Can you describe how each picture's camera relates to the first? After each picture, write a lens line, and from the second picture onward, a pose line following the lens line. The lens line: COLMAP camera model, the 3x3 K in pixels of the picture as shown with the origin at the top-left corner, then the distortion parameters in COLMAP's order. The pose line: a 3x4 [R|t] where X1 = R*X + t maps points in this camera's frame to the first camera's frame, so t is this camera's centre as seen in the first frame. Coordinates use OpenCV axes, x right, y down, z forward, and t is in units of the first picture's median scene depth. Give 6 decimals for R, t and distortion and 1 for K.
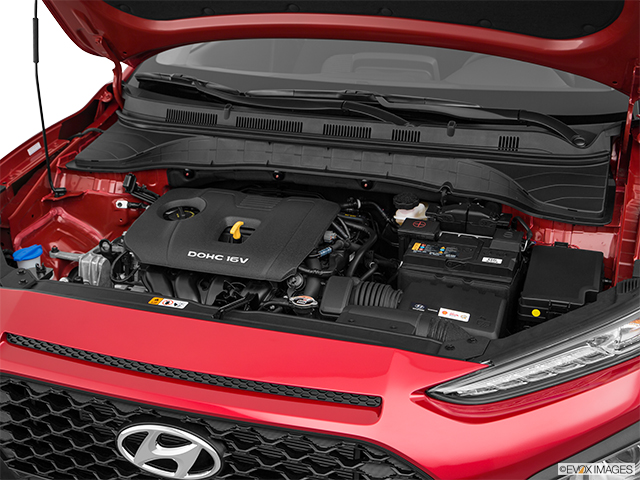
lens RADIAL K [[746.6, 0, 320.2], [0, 746.6, 239.9], [0, 0, 1]] dist [0.086449, 0.000000]
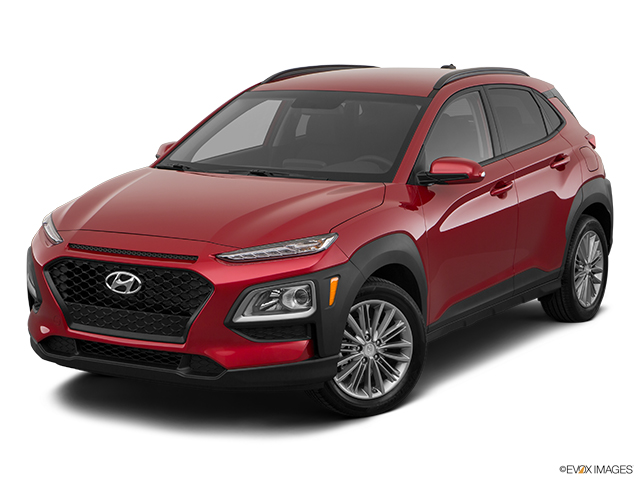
lens RADIAL K [[1386.4, 0, 322.1], [0, 1386.4, 243.2], [0, 0, 1]] dist [0.199846, 0.000000]
pose [[0.972618, 0.036370, -0.229548, 1.533223], [-0.089719, 0.969875, -0.226478, 1.160425], [0.214396, 0.240871, 0.946581, -3.353979]]
